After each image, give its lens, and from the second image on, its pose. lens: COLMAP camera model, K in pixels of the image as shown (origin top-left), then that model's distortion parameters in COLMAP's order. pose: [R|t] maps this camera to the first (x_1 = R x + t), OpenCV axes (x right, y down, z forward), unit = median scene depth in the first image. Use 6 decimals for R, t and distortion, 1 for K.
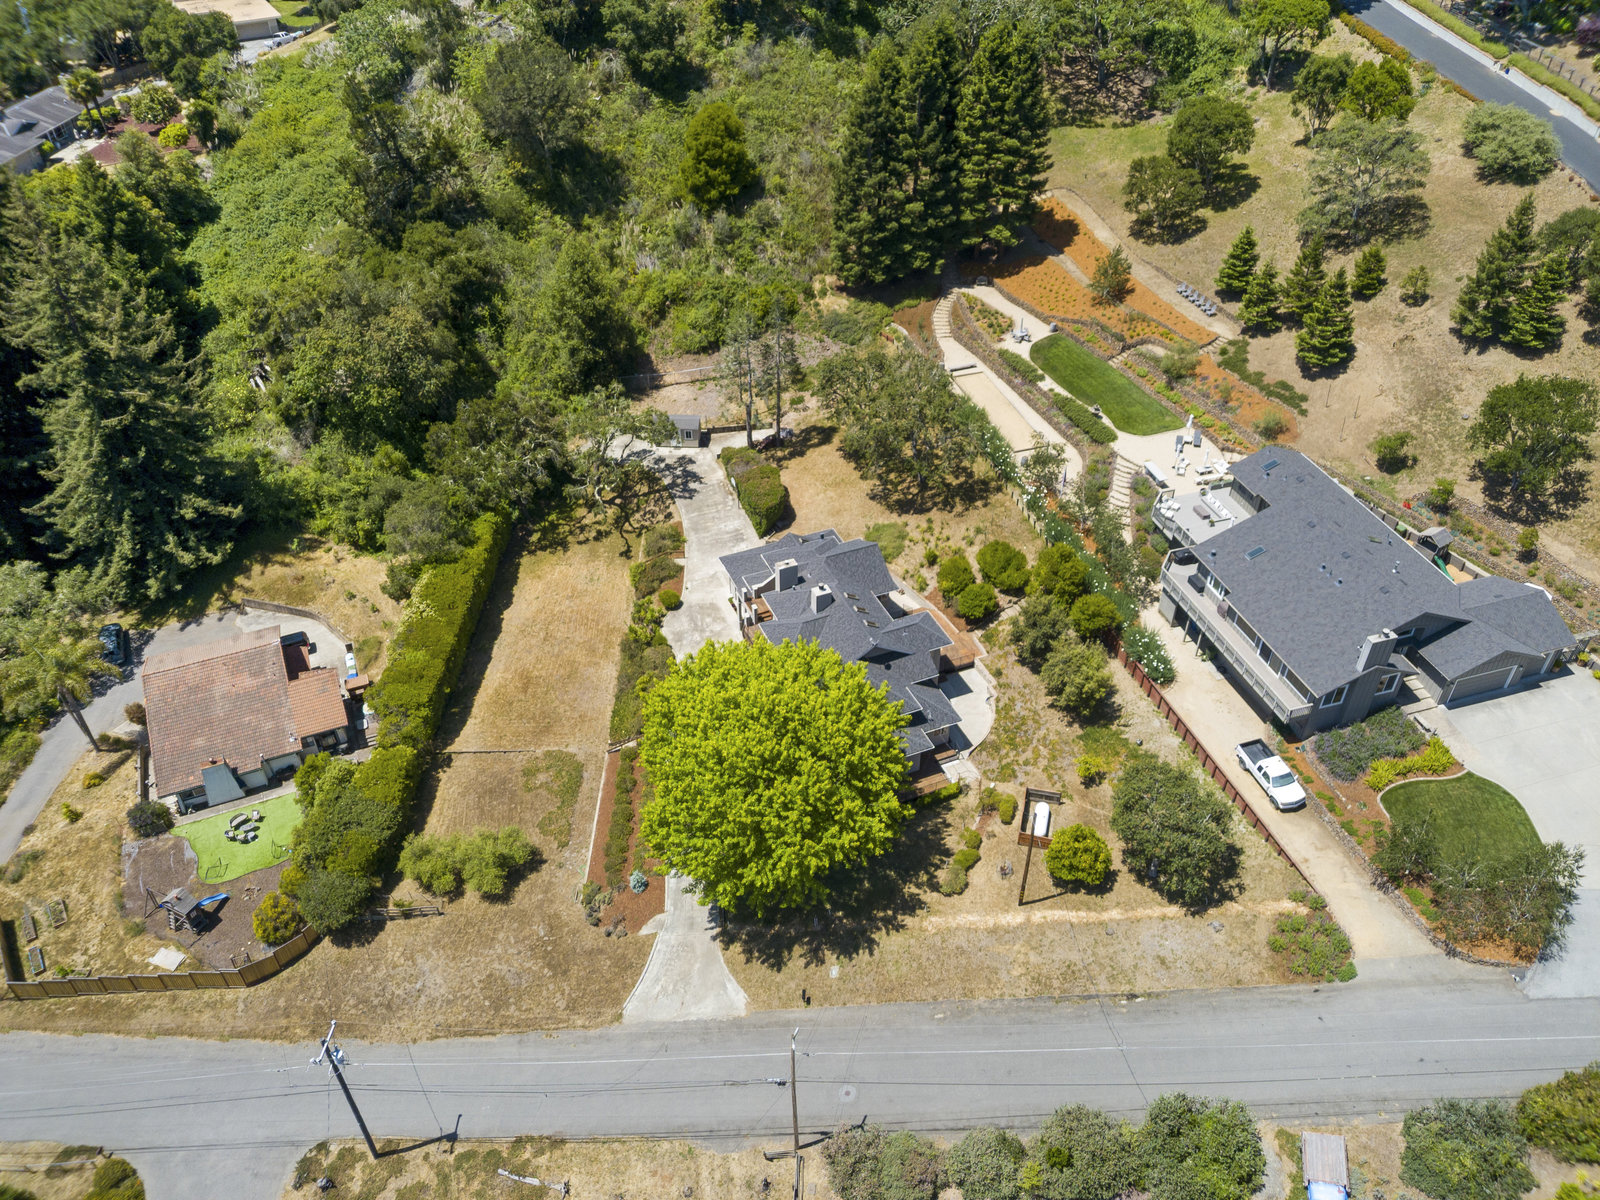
lens RADIAL K [[1200.4, 0, 810.3], [0, 1200.4, 605.2], [0, 0, 1]] dist [0.082746, -0.118637]
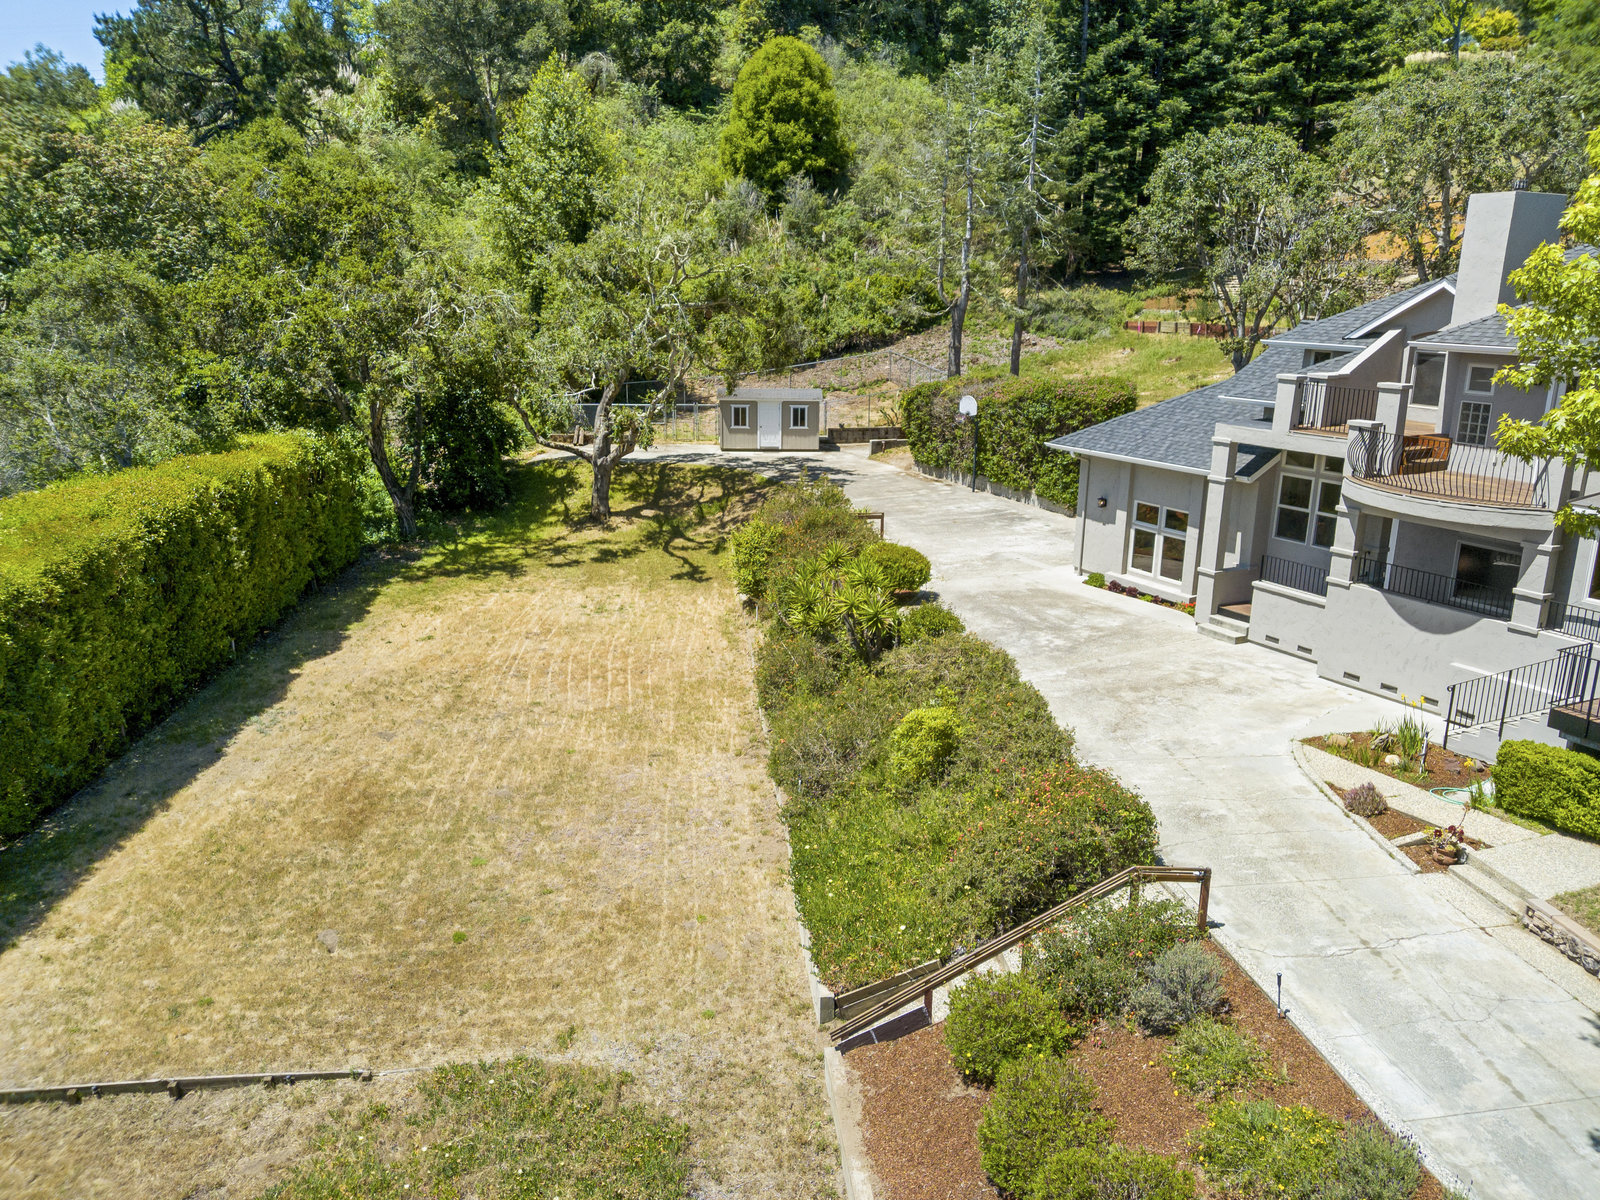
lens RADIAL K [[1200.4, 0, 810.3], [0, 1200.4, 605.2], [0, 0, 1]] dist [0.082746, -0.118637]
pose [[0.994838, -0.006079, 0.101298, -0.162428], [0.047481, 0.910089, -0.411684, 0.117234], [-0.089687, 0.414368, 0.905679, 0.718142]]
